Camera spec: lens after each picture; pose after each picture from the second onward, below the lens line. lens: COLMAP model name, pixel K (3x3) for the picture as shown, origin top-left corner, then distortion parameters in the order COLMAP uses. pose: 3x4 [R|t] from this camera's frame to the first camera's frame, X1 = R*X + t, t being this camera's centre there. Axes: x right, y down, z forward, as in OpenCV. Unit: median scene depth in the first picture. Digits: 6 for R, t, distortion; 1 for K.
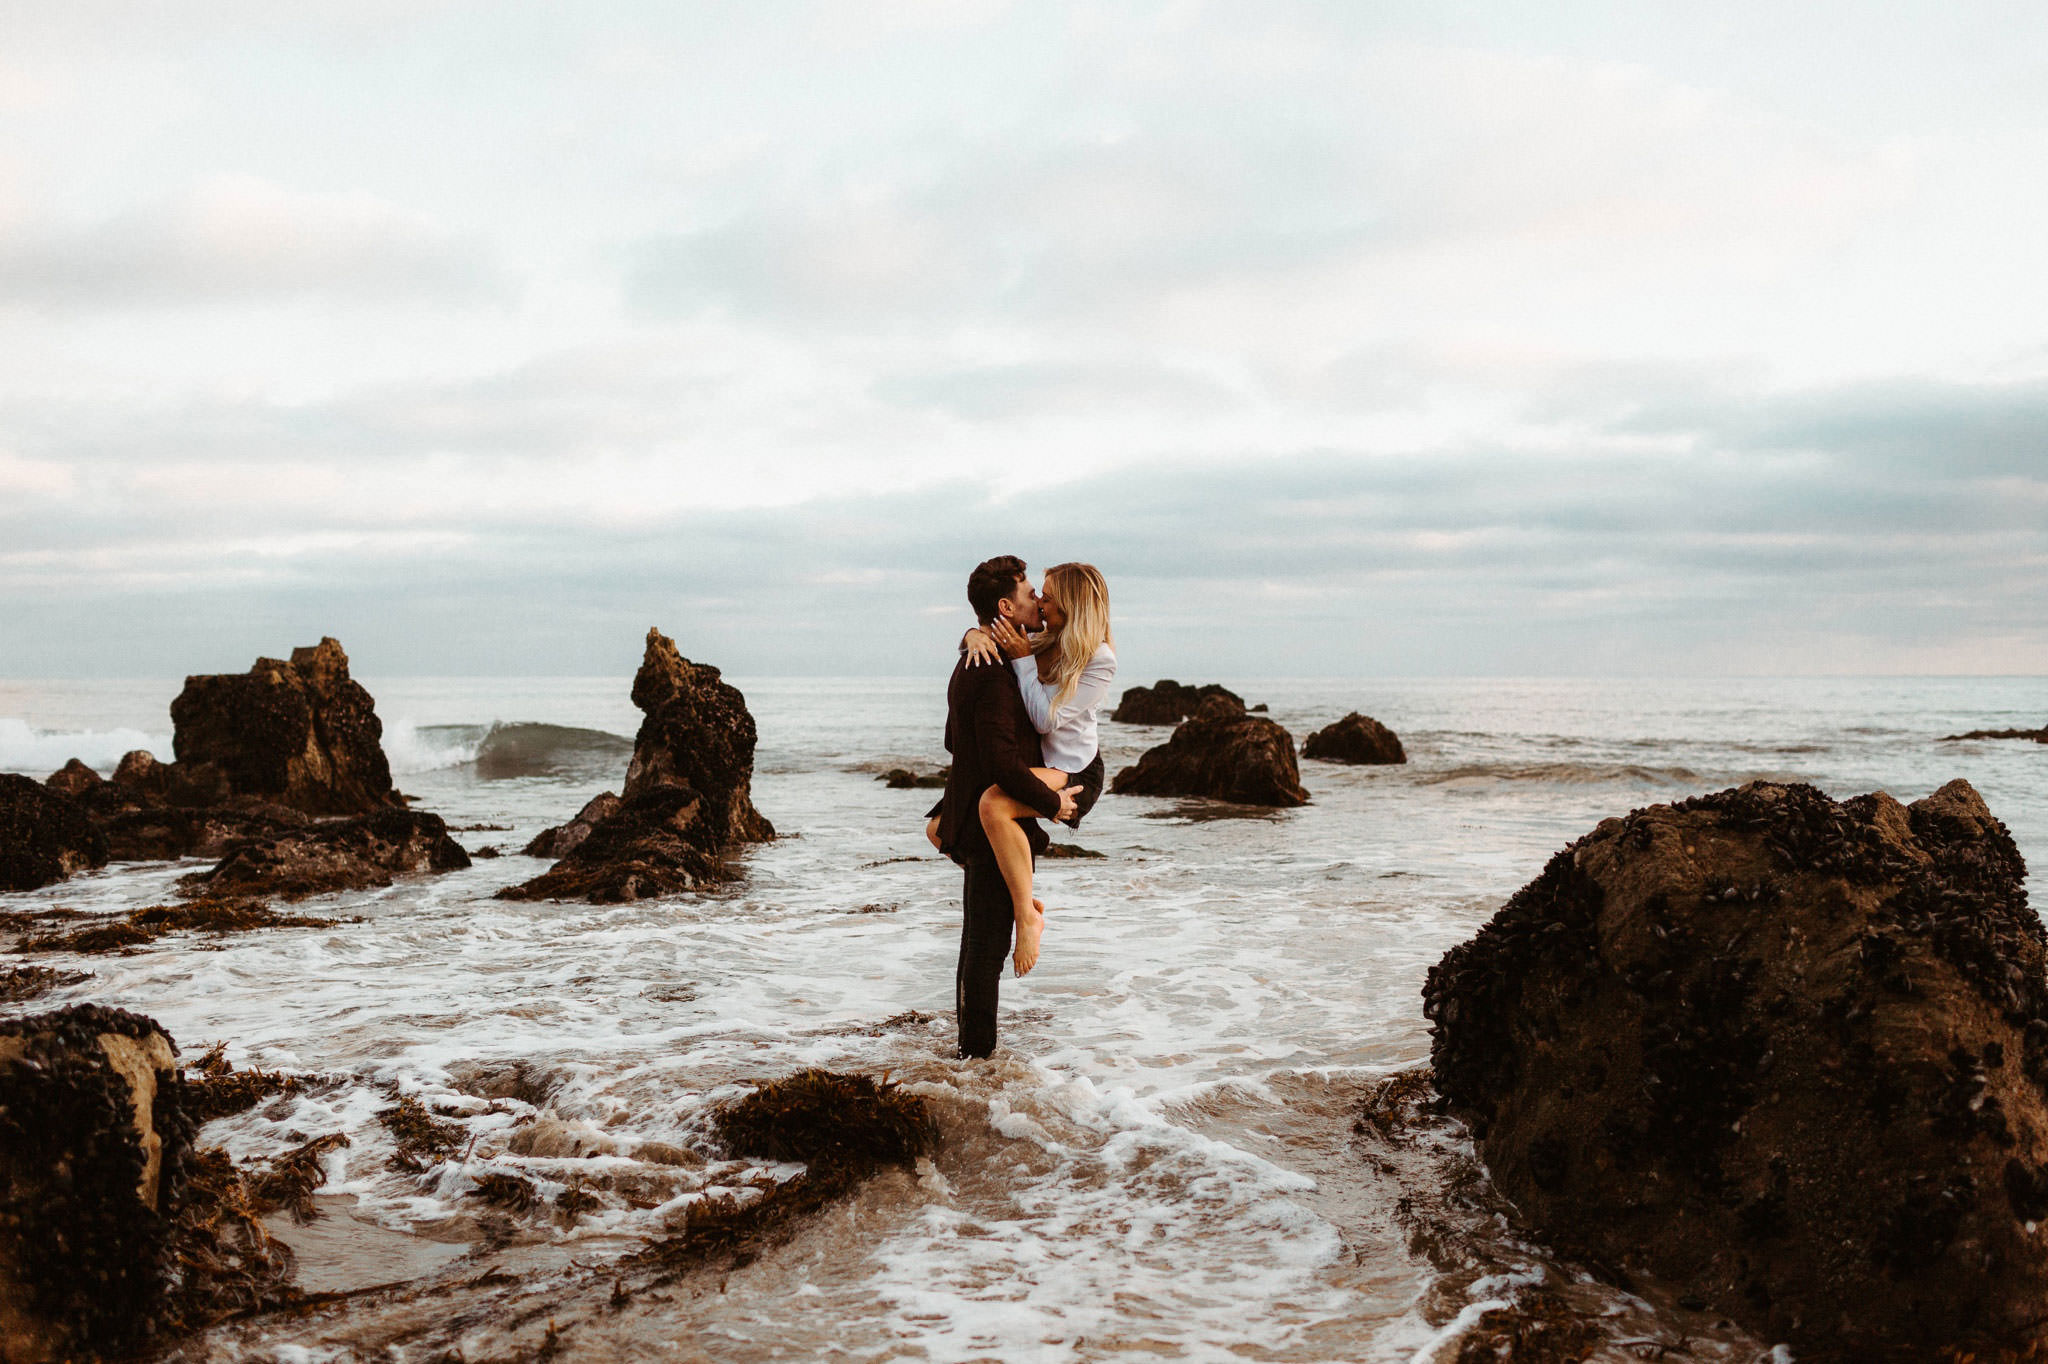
lens RADIAL K [[1989.0, 0, 1024.0], [0, 1989.0, 682.0], [0, 0, 1]] dist [-0.084548, 0.126465]
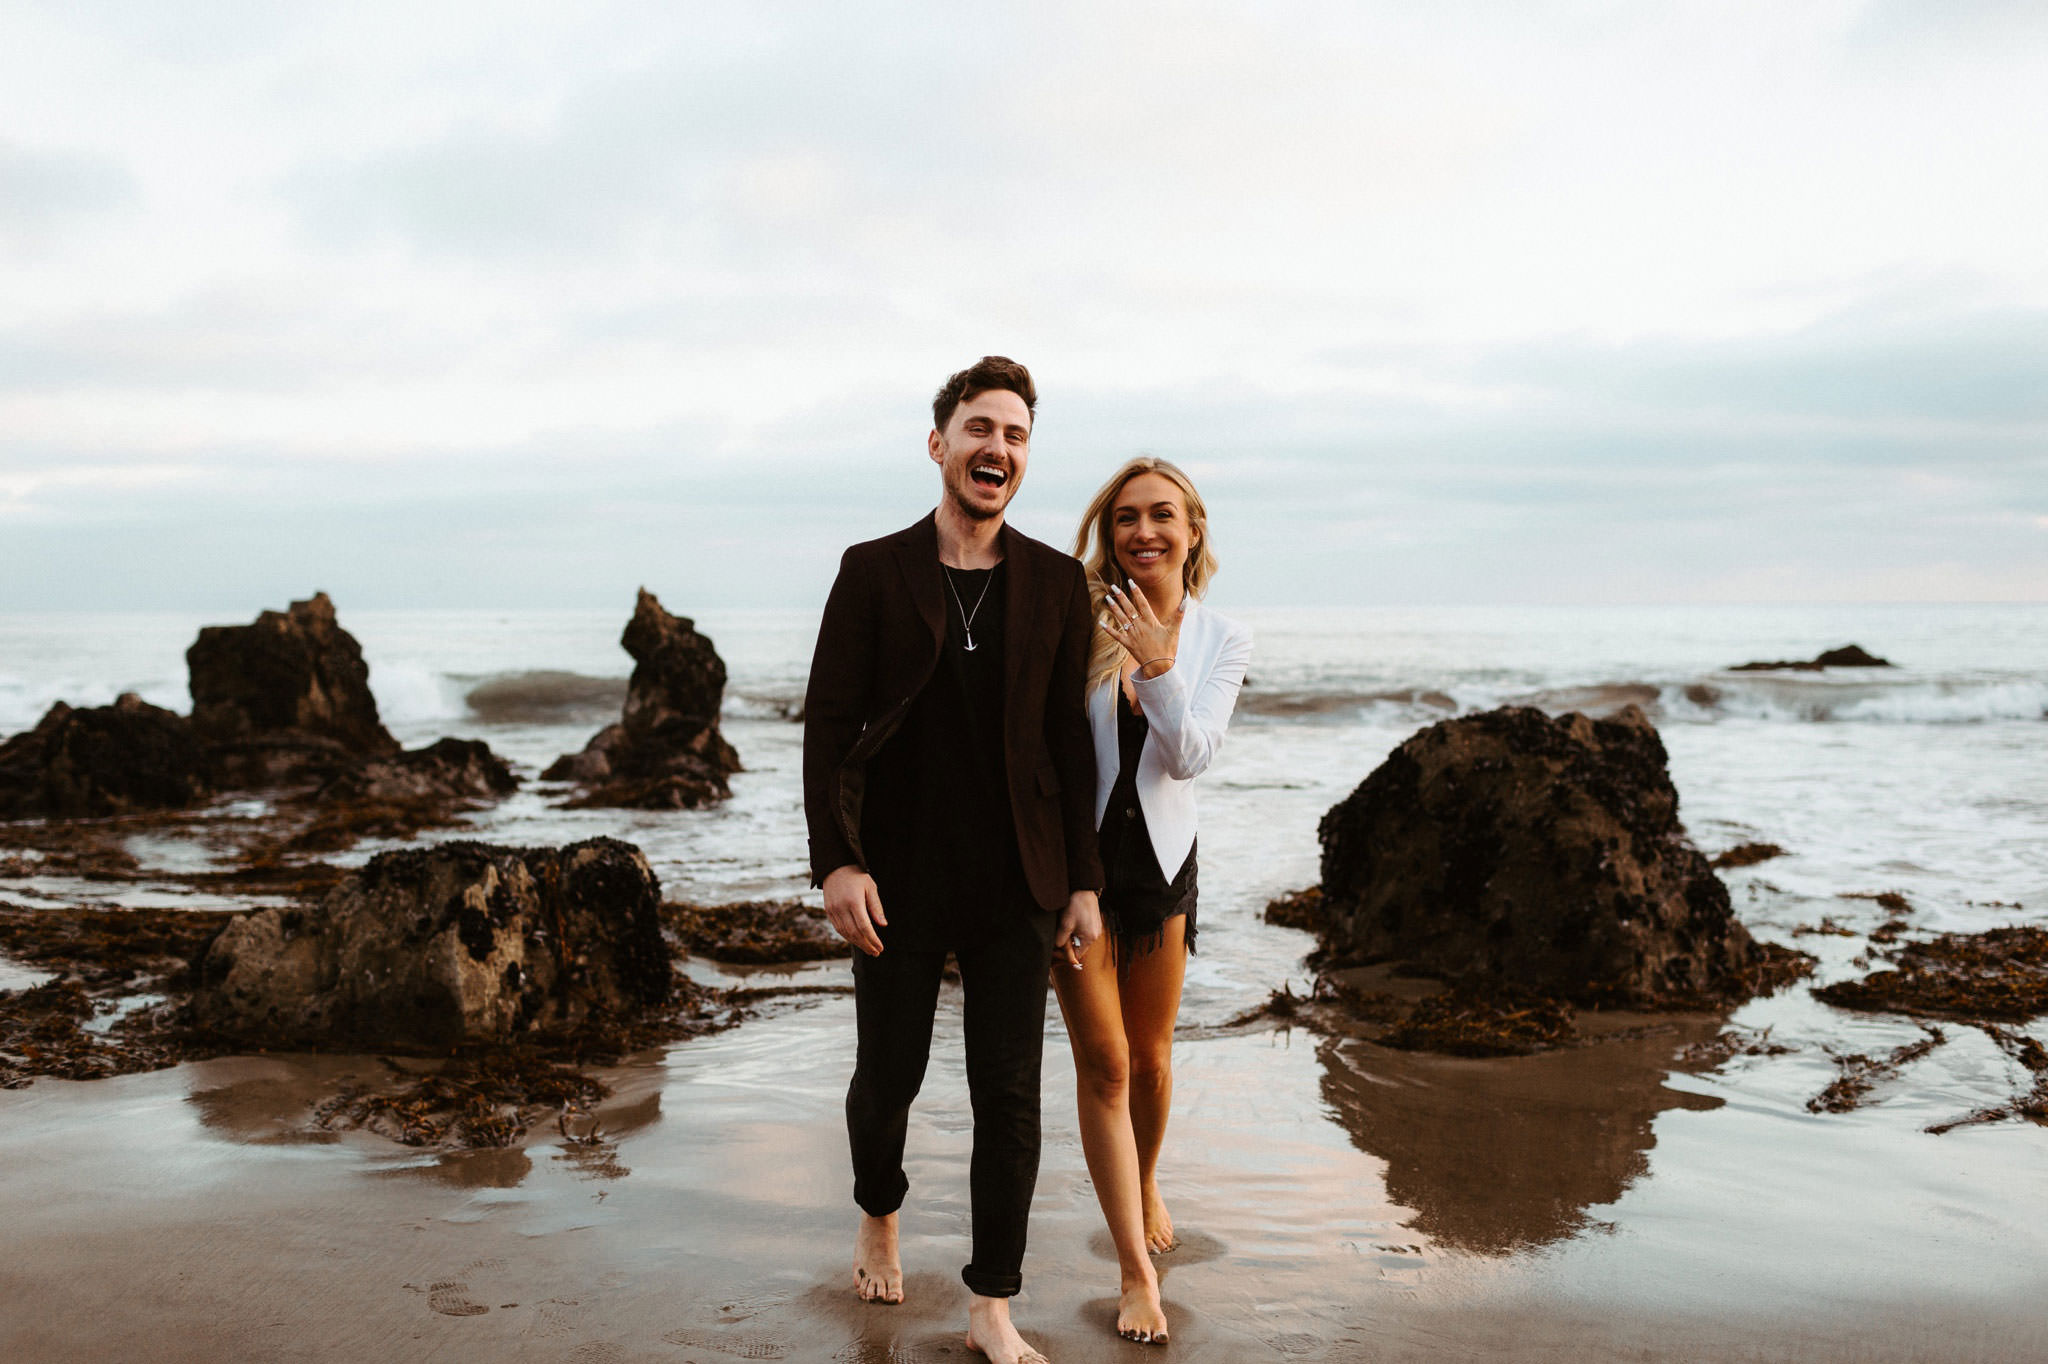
lens RADIAL K [[2038.8, 0, 992.2], [0, 2038.8, 692.2], [0, 0, 1]] dist [-0.081170, 0.134710]
pose [[0.997272, -0.007483, 0.073437, -0.239772], [0.004576, 0.999202, 0.039672, -0.038807], [-0.073675, -0.039228, 0.996511, -0.843607]]
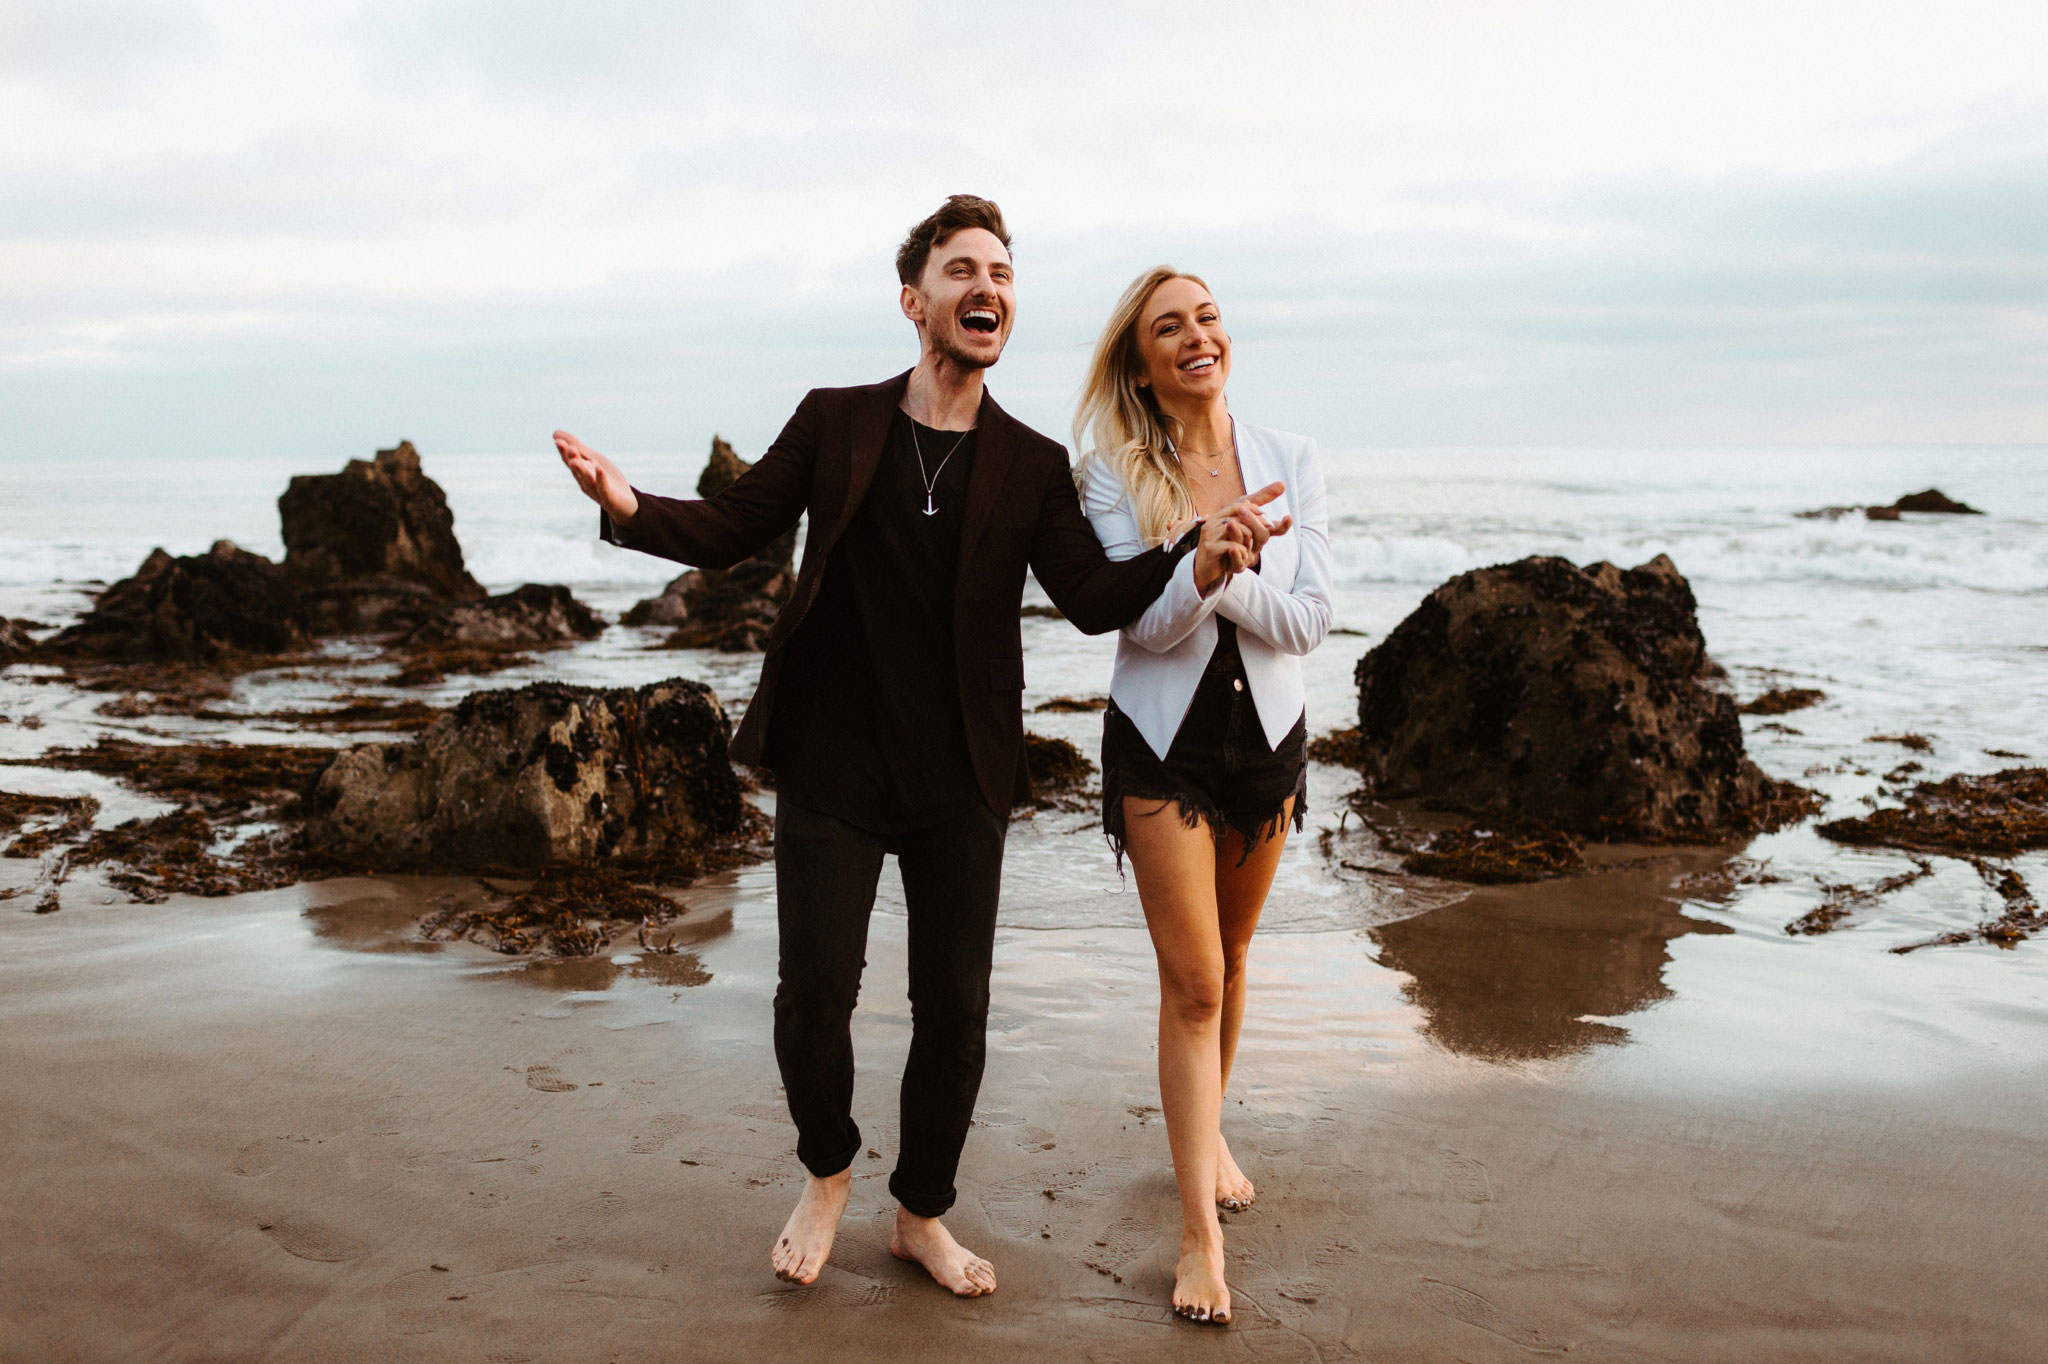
lens RADIAL K [[2038.8, 0, 992.2], [0, 2038.8, 692.2], [0, 0, 1]] dist [-0.081170, 0.134710]
pose [[0.999356, -0.011133, 0.034125, -0.220289], [0.007086, 0.993167, 0.116489, -0.050221], [-0.035189, -0.116172, 0.992606, -0.957446]]
